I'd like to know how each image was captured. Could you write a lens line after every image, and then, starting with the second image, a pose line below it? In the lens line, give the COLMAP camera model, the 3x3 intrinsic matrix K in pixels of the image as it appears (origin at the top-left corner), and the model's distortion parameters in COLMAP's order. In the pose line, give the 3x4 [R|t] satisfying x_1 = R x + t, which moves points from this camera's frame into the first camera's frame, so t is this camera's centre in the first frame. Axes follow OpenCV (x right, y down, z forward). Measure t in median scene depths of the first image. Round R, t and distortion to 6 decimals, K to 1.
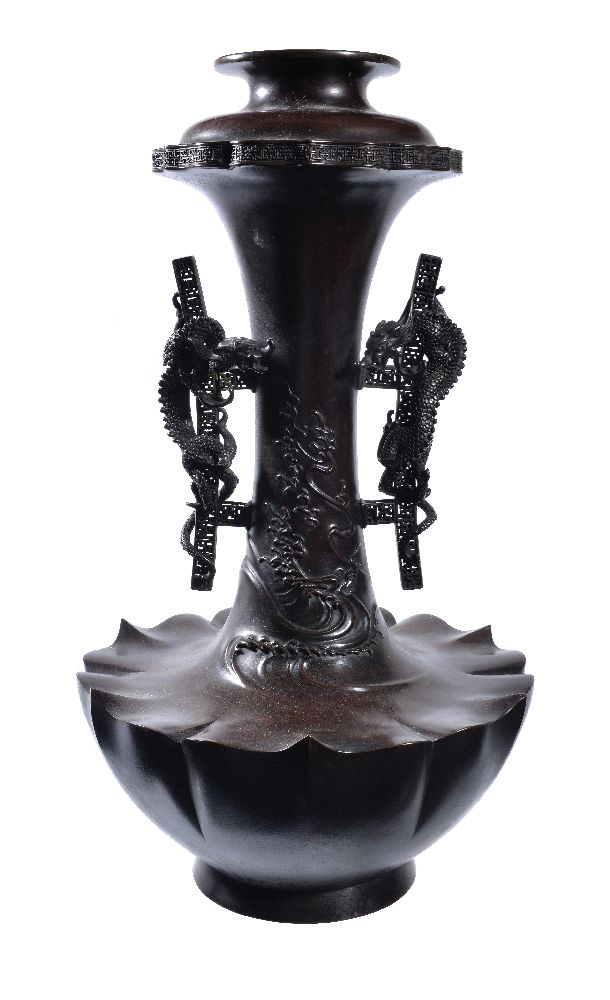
lens RADIAL K [[1175.0, 0, 331.7], [0, 1175.0, 542.0], [0, 0, 1]] dist [0.069139, 0.000000]
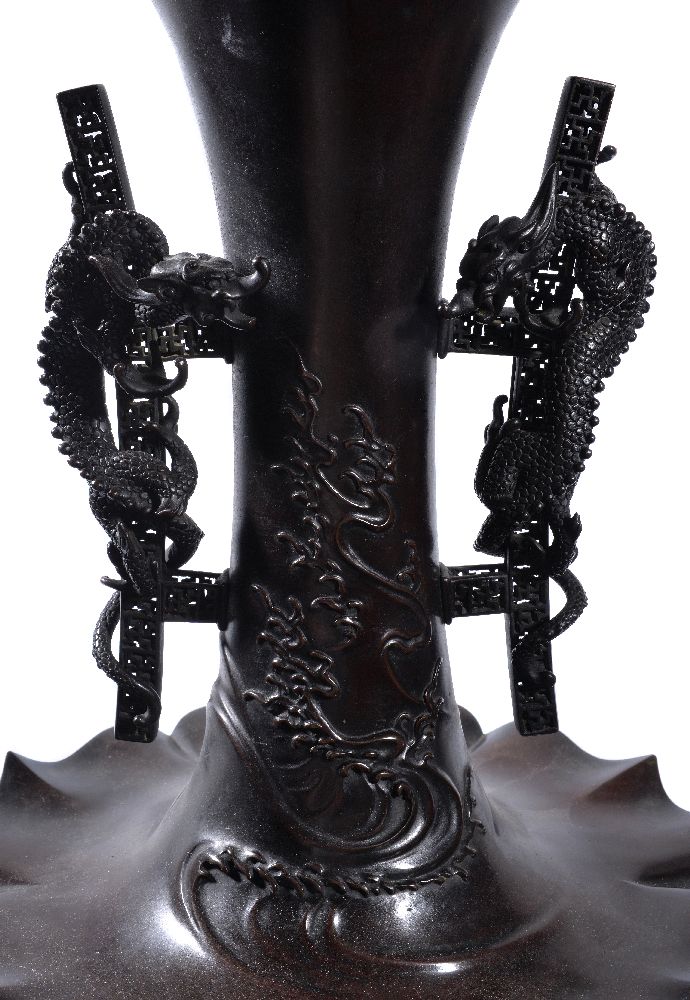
lens RADIAL K [[1157.0, 0, 344.5], [0, 1157.0, 502.7], [0, 0, 1]] dist [0.028382, 0.000000]
pose [[0.999964, -0.006829, 0.005125, -0.020497], [0.006563, 0.998713, 0.050297, -0.093374], [-0.005462, -0.050261, 0.998721, 0.509710]]
